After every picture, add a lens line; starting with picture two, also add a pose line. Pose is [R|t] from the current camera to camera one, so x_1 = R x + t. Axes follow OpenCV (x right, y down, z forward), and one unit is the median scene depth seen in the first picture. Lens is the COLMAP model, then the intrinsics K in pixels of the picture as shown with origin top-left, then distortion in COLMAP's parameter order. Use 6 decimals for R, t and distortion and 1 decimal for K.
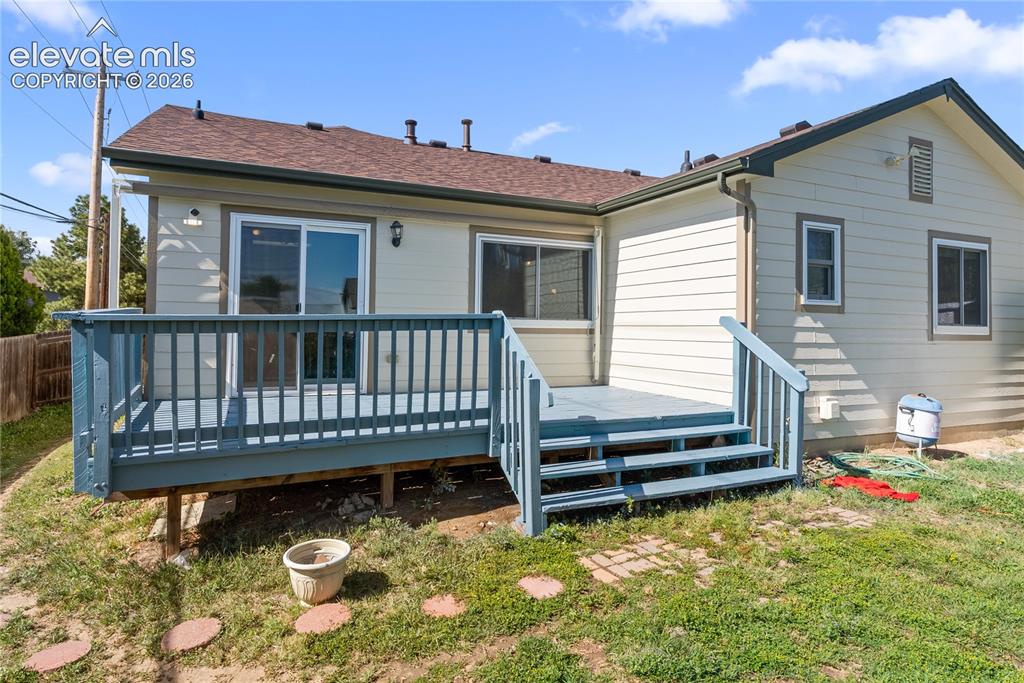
lens RADIAL K [[594.0, 0, 510.4], [0, 594.0, 314.1], [0, 0, 1]] dist [-0.006844, -0.000619]
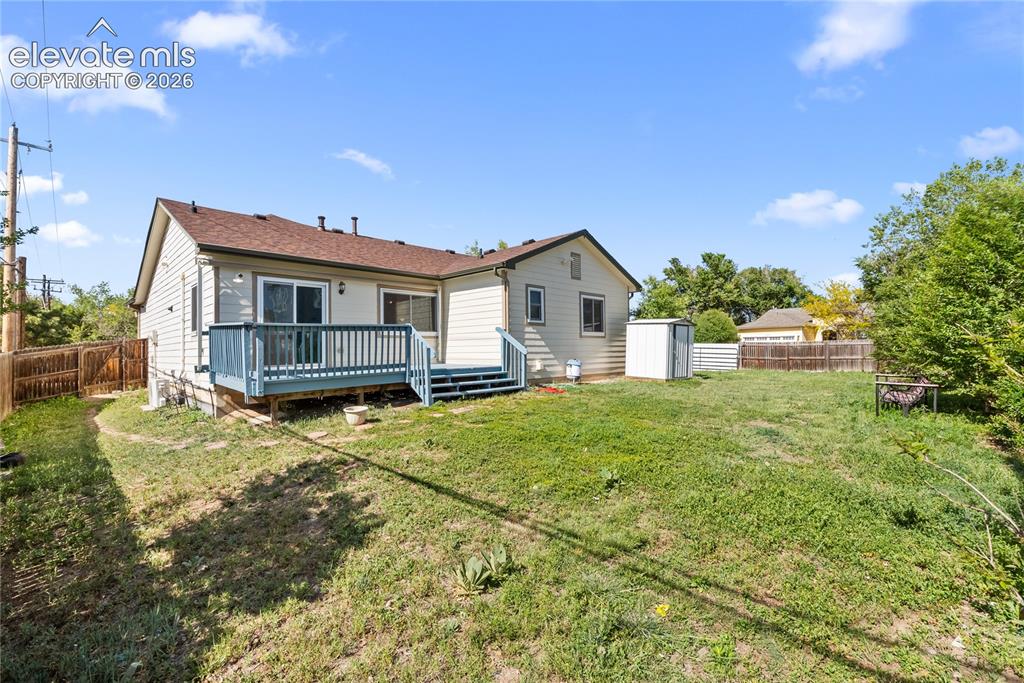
lens RADIAL K [[450.6, 0, 511.1], [0, 450.6, 342.3], [0, 0, 1]] dist [-0.005580, -0.000032]
pose [[0.936549, -0.017966, 0.350077, -0.206988], [0.016111, 0.999837, 0.008209, 0.047368], [-0.350167, -0.002048, 0.936685, -0.664207]]
